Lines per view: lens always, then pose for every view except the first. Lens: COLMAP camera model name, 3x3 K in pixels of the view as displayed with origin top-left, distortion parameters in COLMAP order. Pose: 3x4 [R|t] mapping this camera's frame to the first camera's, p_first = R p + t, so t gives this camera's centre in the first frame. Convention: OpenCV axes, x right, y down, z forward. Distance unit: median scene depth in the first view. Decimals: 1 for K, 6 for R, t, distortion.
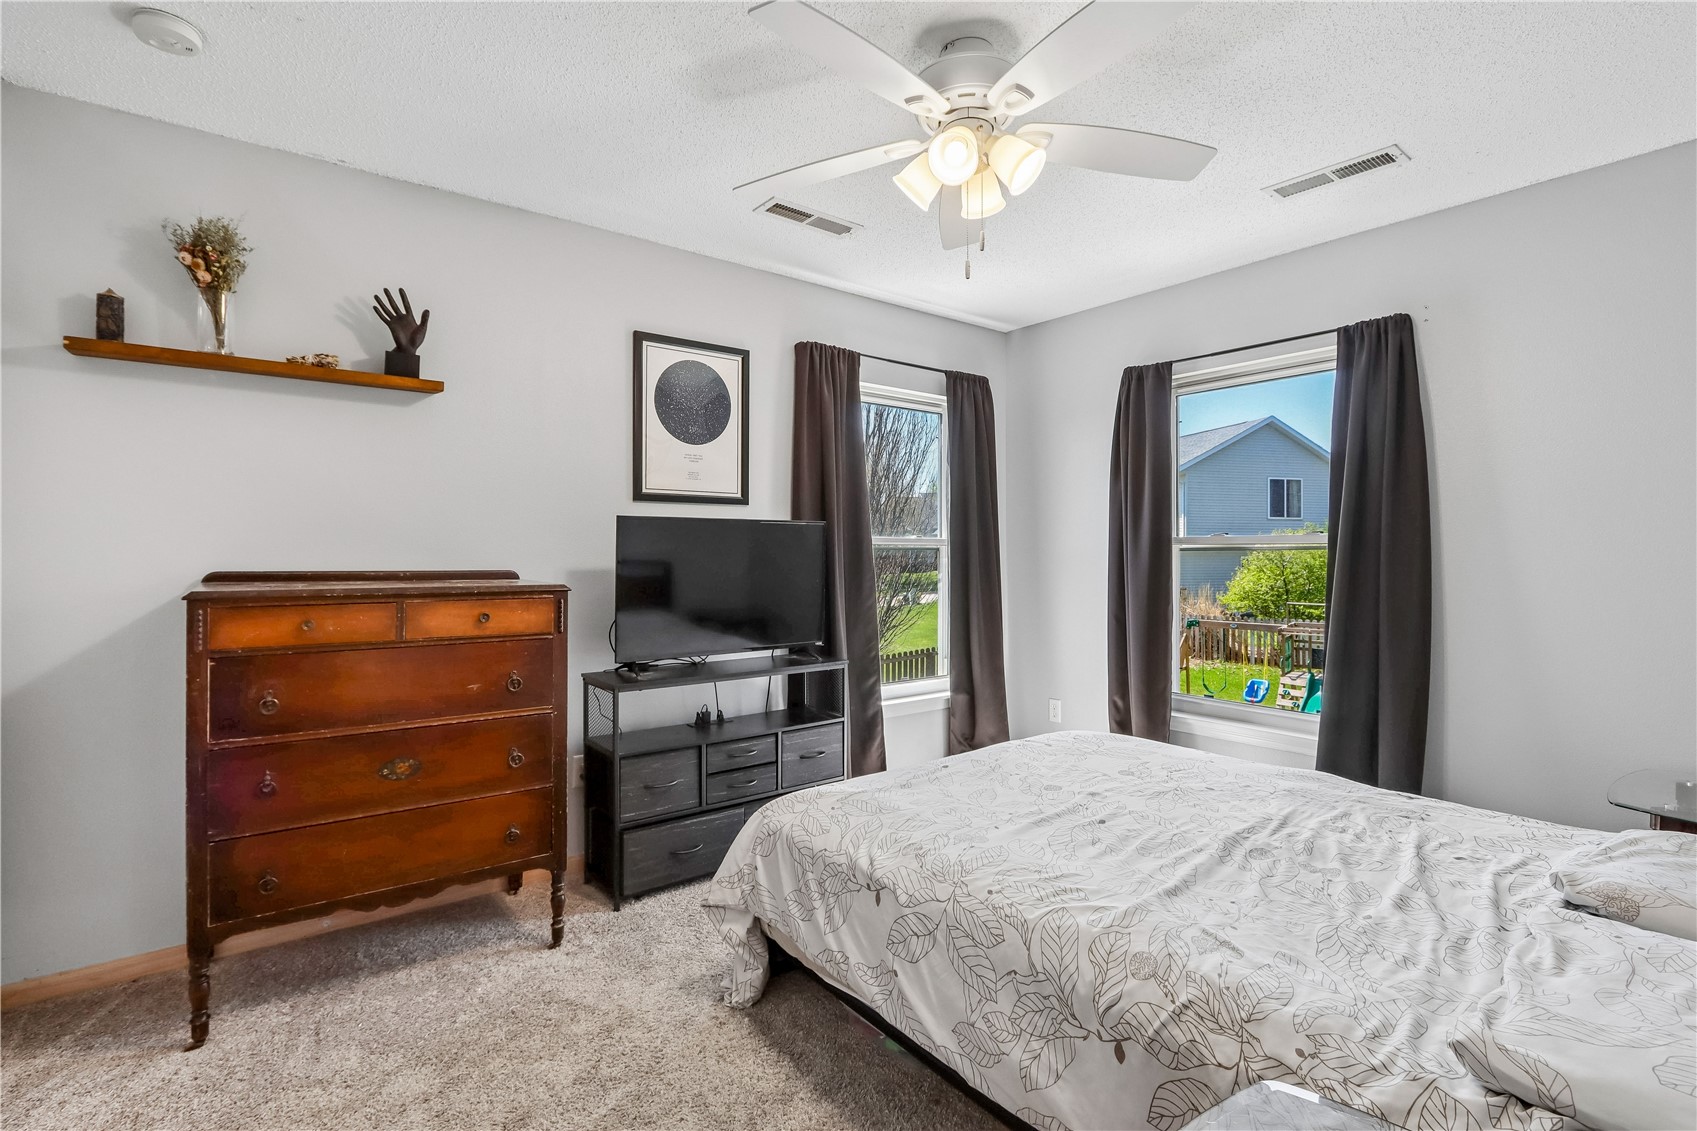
lens RADIAL K [[792.5, 0, 847.2], [0, 792.5, 550.1], [0, 0, 1]] dist [-0.015189, 0.000408]
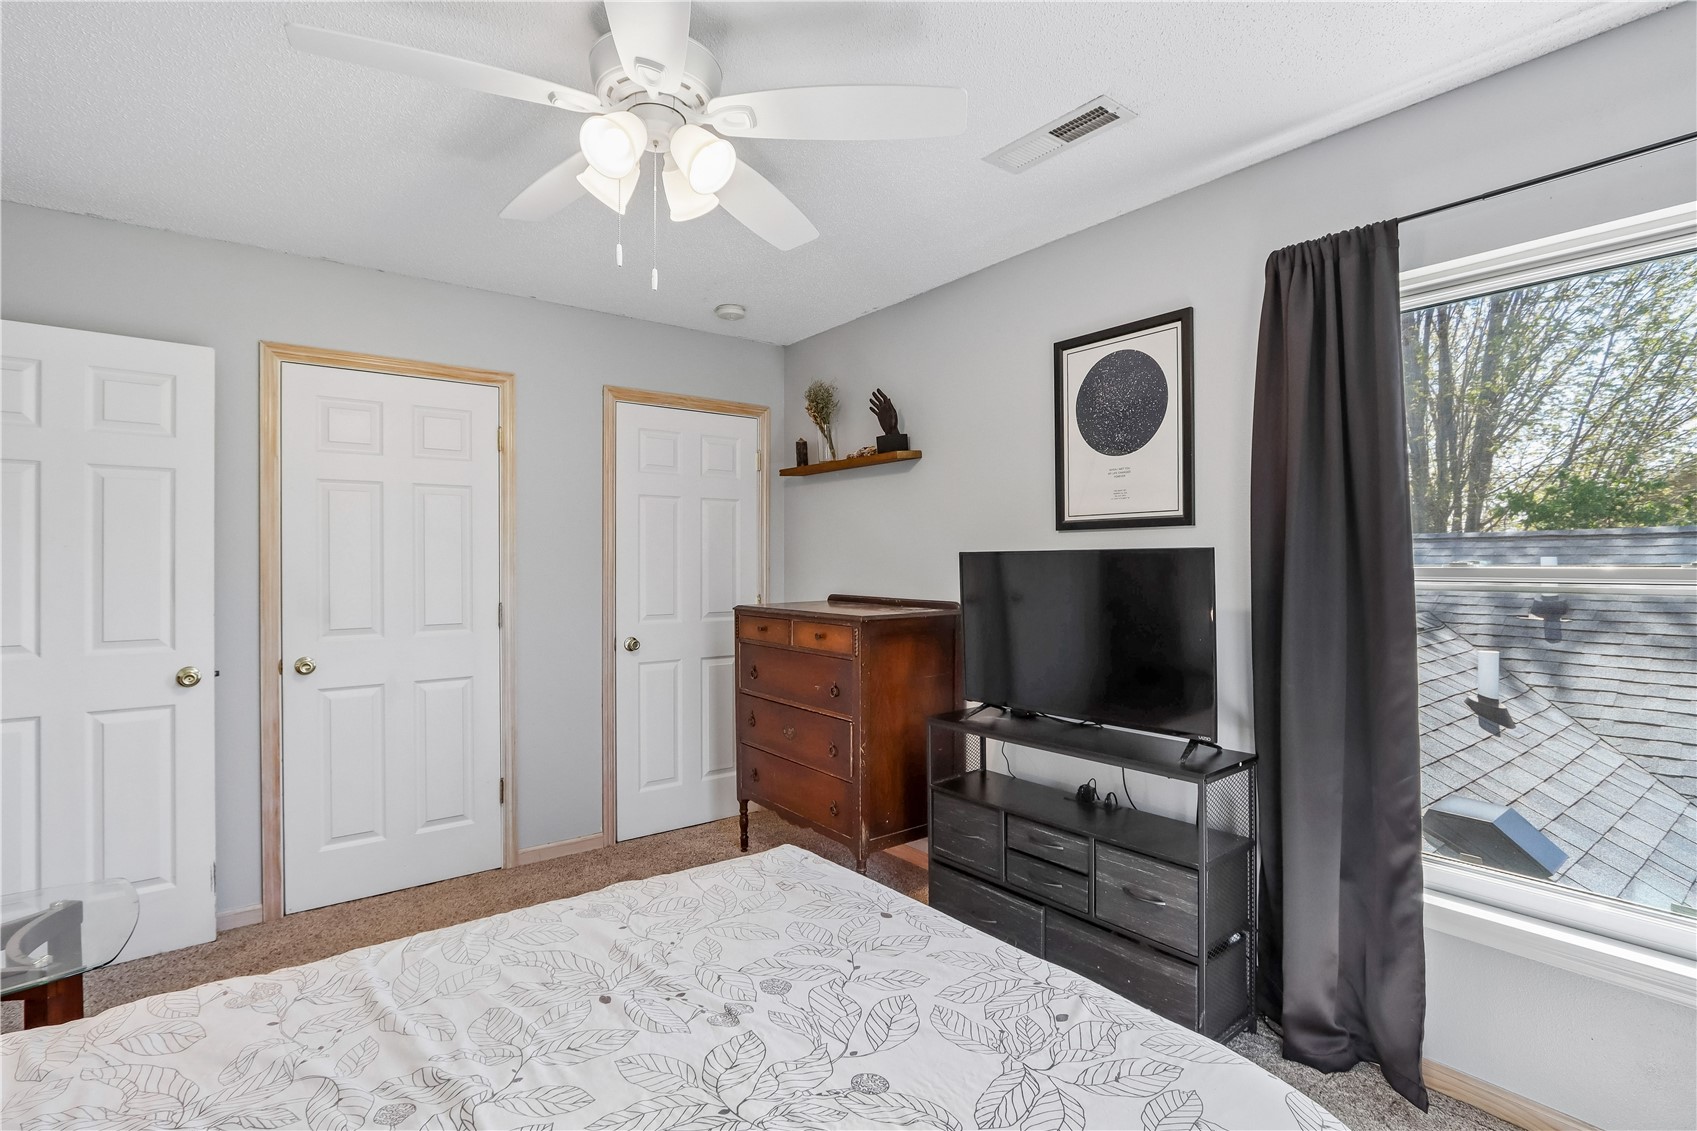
lens RADIAL K [[796.2, 0, 842.9], [0, 796.2, 561.9], [0, 0, 1]] dist [-0.015239, 0.000848]
pose [[0.004933, -0.000780, -0.999988, 0.784244], [0.006519, 0.999978, -0.000747, -0.034457], [0.999967, -0.006515, 0.004938, 0.921034]]
